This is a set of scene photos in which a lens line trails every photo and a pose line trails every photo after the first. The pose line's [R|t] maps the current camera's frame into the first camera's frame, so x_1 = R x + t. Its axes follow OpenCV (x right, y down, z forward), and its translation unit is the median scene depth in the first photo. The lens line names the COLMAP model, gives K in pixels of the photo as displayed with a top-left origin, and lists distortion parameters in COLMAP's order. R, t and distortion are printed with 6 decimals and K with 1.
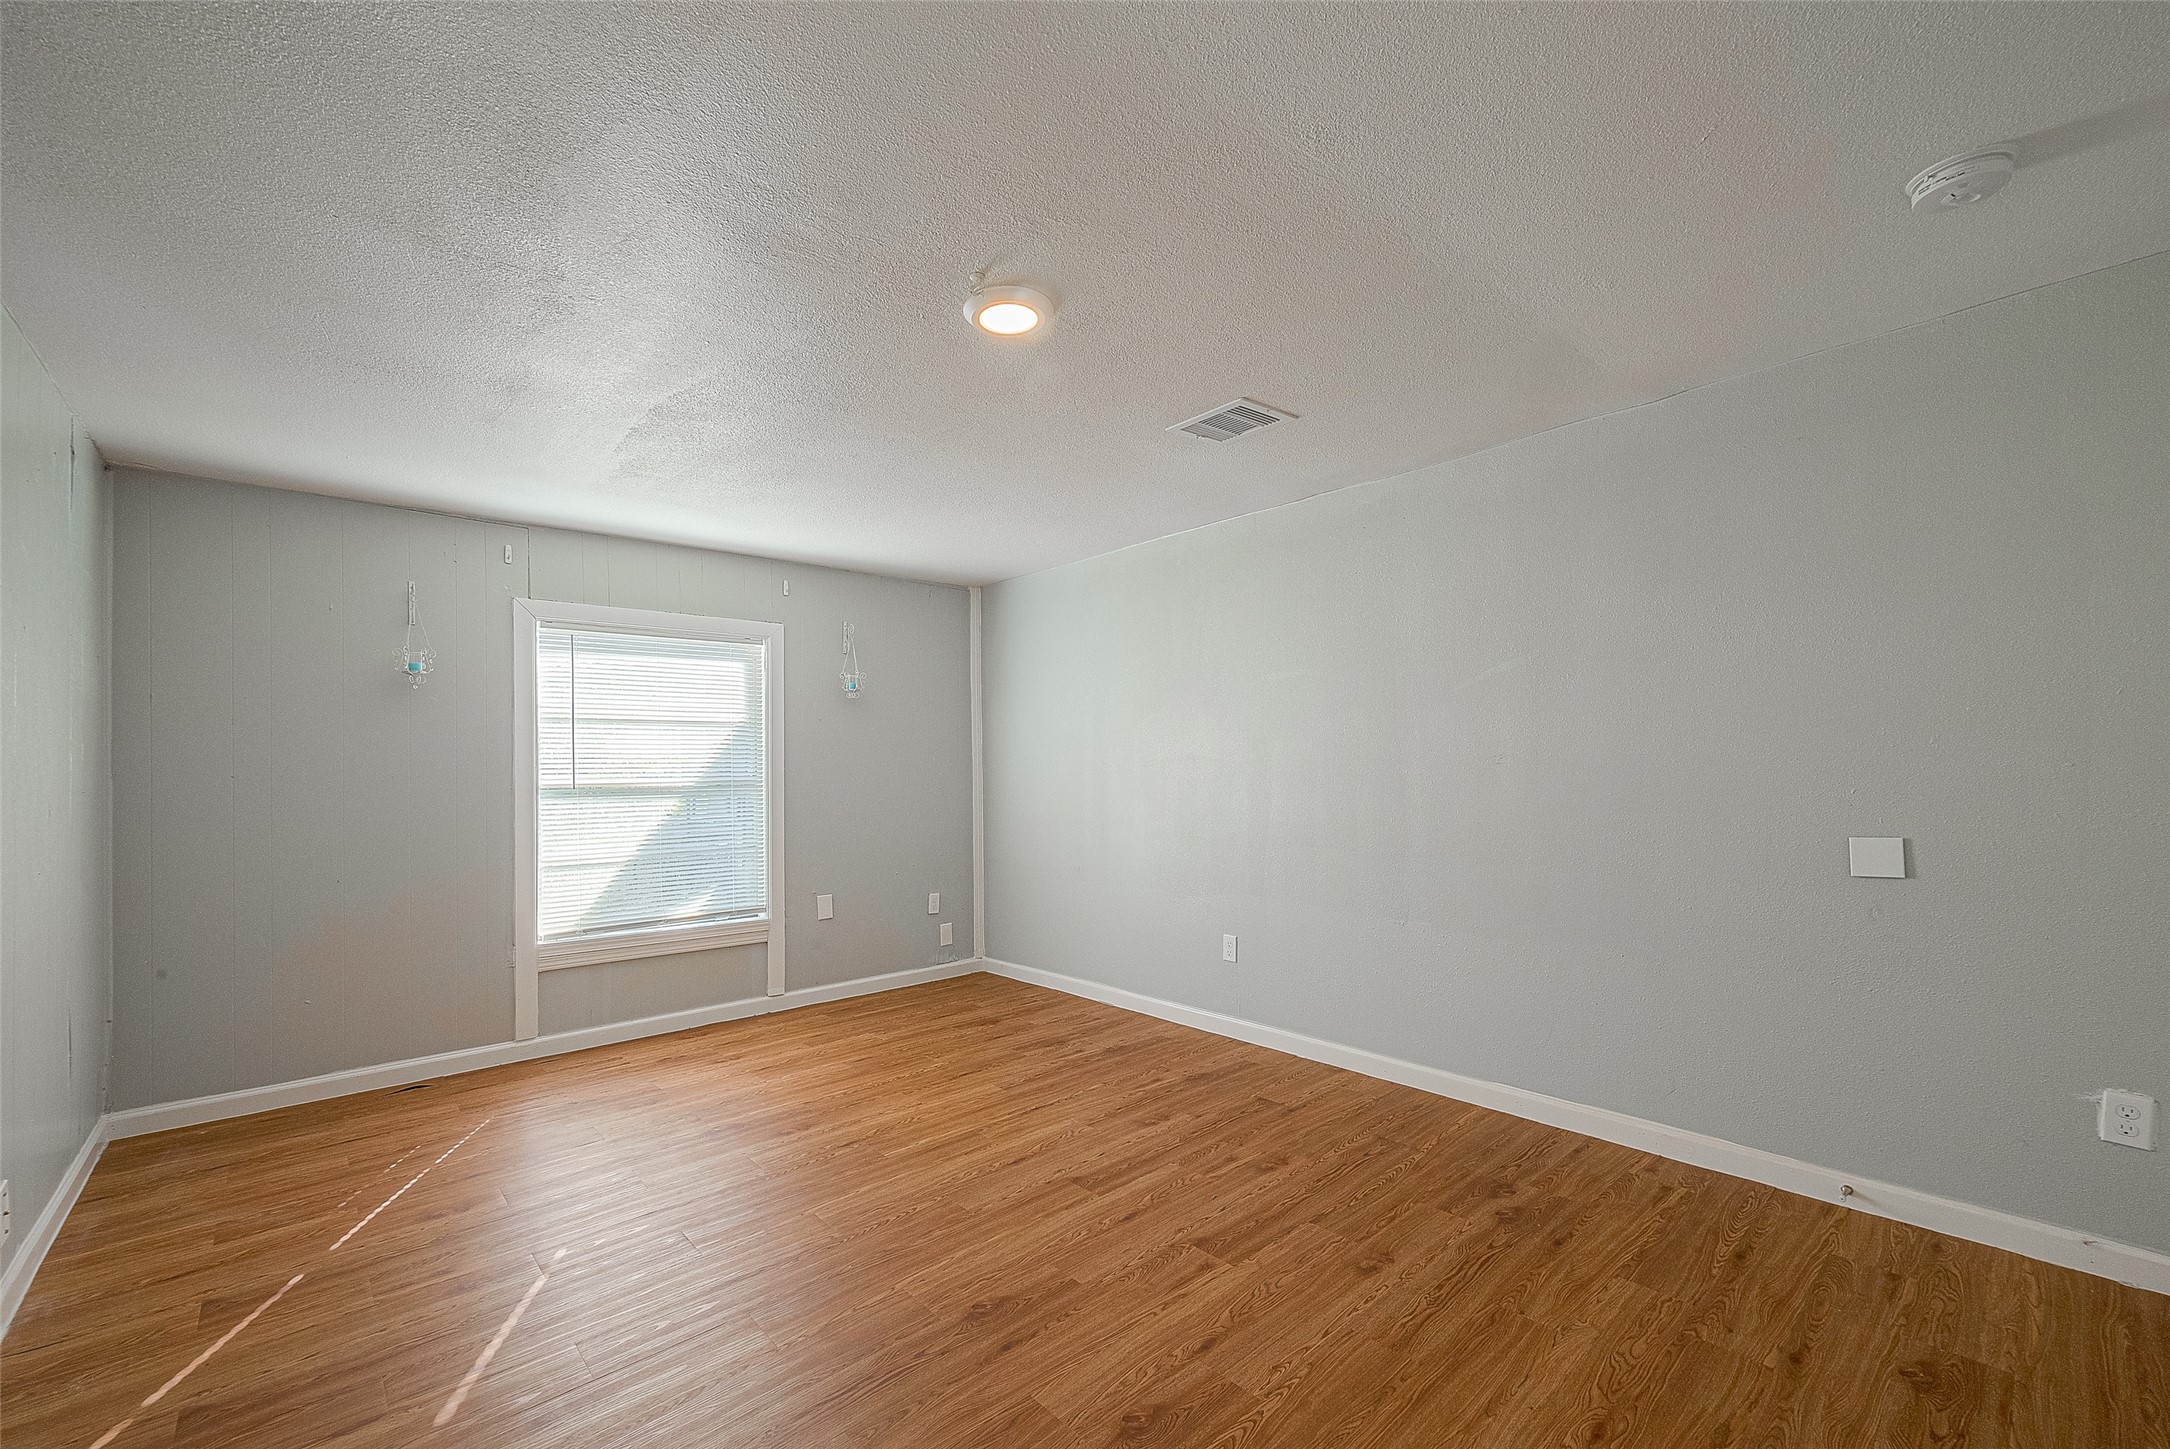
lens RADIAL K [[877.6, 0, 1076.8], [0, 877.6, 773.6], [0, 0, 1]] dist [-0.000127, 0.000009]
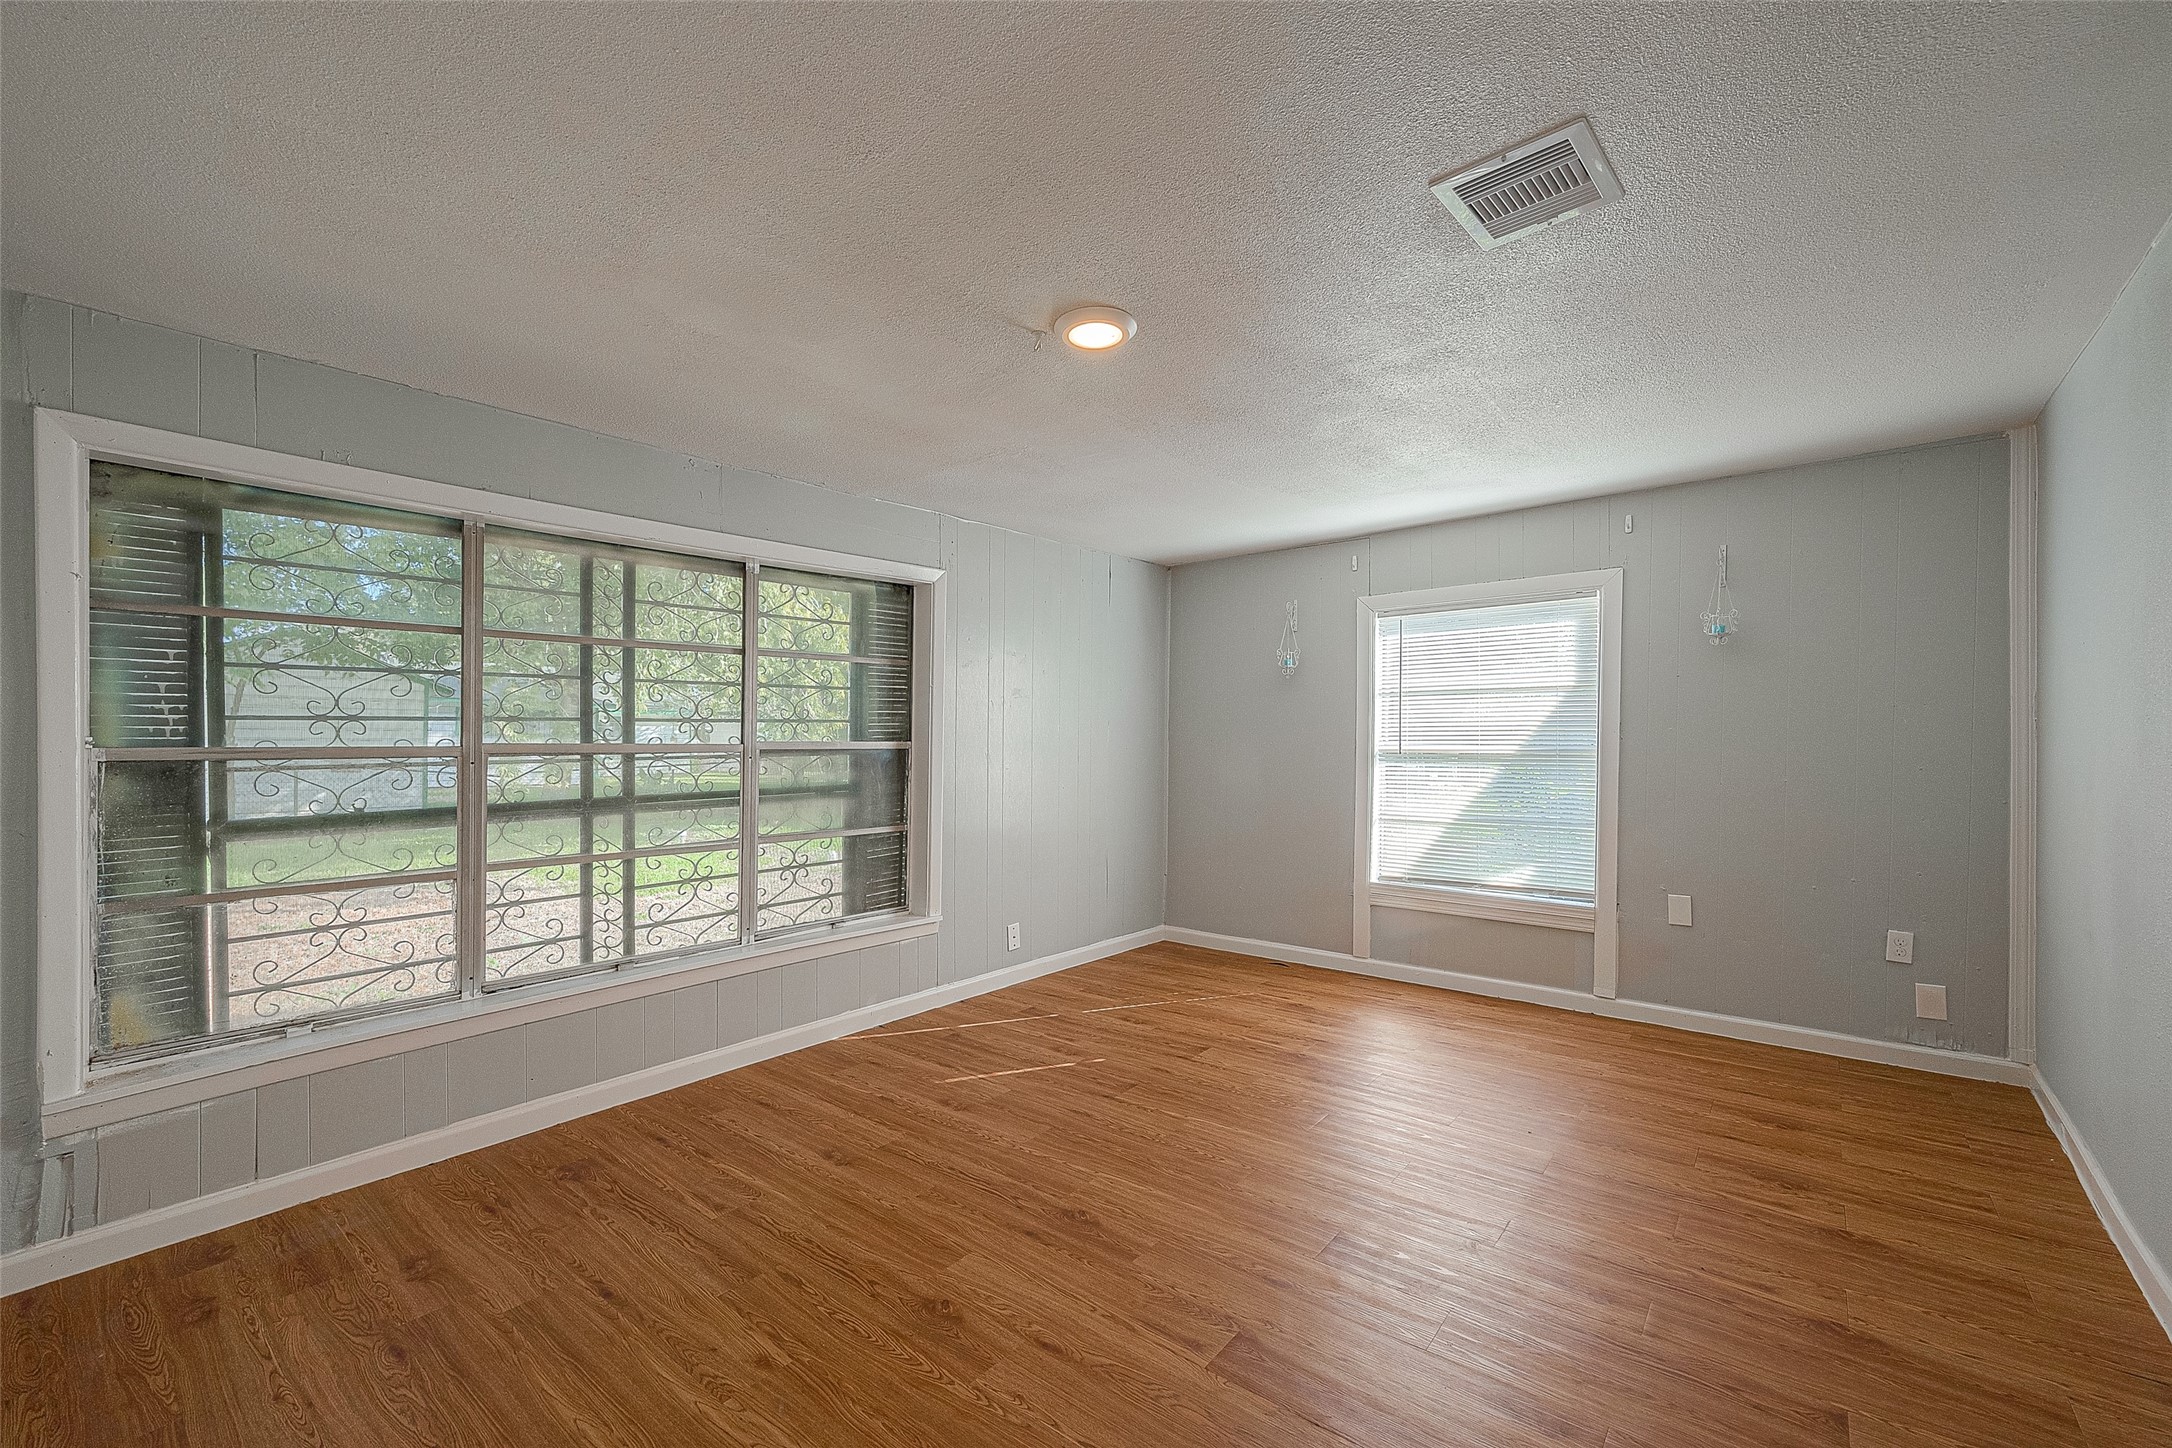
lens RADIAL K [[879.3, 0, 1073.9], [0, 879.3, 740.9], [0, 0, 1]] dist [-0.000788, 0.000436]
pose [[0.157803, 0.012085, -0.987397, 0.438030], [-0.002220, 0.999927, 0.011884, -0.010655], [0.987468, 0.000317, 0.157819, 0.348345]]
